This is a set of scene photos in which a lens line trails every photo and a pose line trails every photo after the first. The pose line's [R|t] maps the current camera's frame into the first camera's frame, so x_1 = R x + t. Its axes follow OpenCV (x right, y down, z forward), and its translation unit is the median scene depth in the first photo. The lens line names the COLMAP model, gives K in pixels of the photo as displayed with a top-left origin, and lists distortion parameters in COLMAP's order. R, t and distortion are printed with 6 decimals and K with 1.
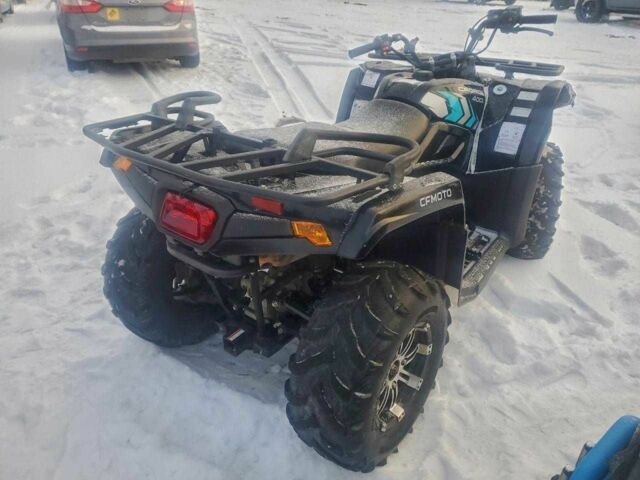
lens RADIAL K [[493.0, 0, 320.0], [0, 493.0, 240.0], [0, 0, 1]] dist [0.065862, 0.001110]
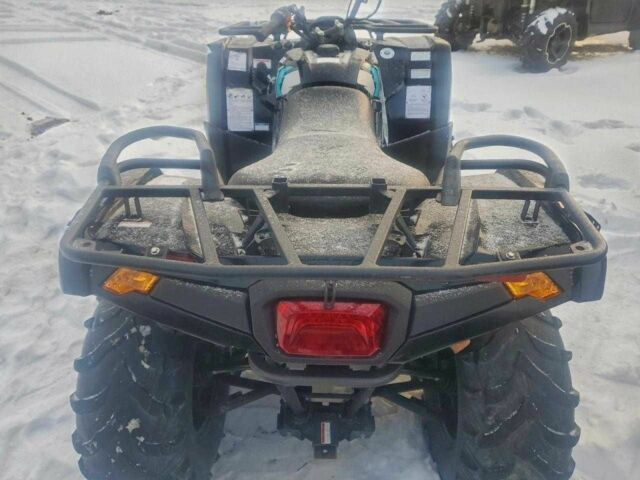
lens RADIAL K [[493.0, 0, 320.0], [0, 493.0, 240.0], [0, 0, 1]] dist [0.065862, 0.001110]
pose [[0.821015, -0.325096, 0.469305, -0.320904], [0.287513, 0.945627, 0.152070, -0.151812], [-0.493225, 0.010080, 0.869844, 0.251371]]
